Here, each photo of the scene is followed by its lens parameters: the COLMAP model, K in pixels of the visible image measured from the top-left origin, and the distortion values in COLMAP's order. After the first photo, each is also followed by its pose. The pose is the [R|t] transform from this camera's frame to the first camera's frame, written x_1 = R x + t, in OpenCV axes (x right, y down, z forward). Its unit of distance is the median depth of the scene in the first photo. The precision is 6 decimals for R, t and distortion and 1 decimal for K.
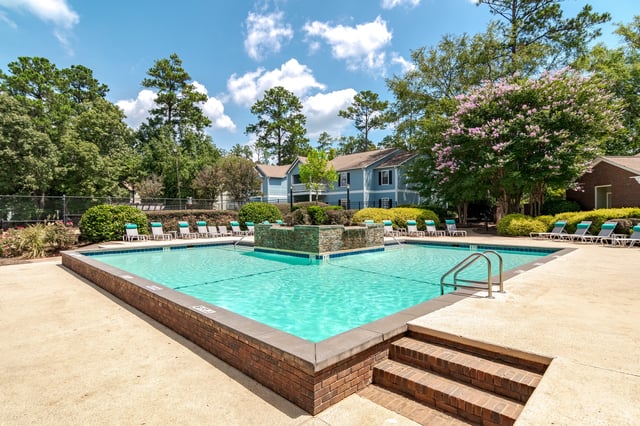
lens RADIAL K [[341.2, 0, 319.3], [0, 341.2, 211.9], [0, 0, 1]] dist [0.001032, 0.000127]
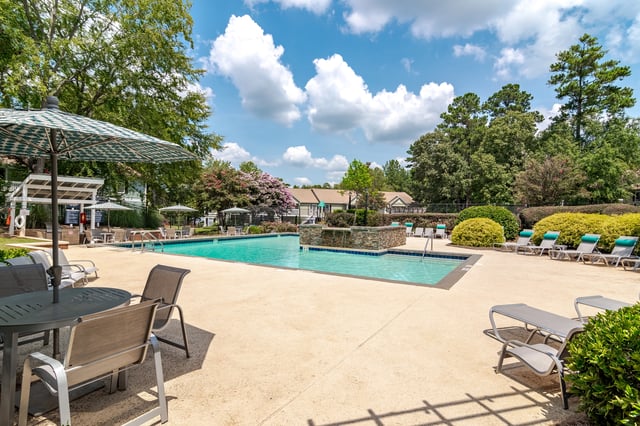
lens RADIAL K [[341.2, 0, 319.4], [0, 341.2, 212.8], [0, 0, 1]] dist [0.001032, 0.000127]
pose [[0.249805, 0.007133, -0.968270, 0.313945], [-0.017081, 0.999850, 0.002959, -0.002221], [0.968146, 0.015800, 0.249889, 0.174628]]
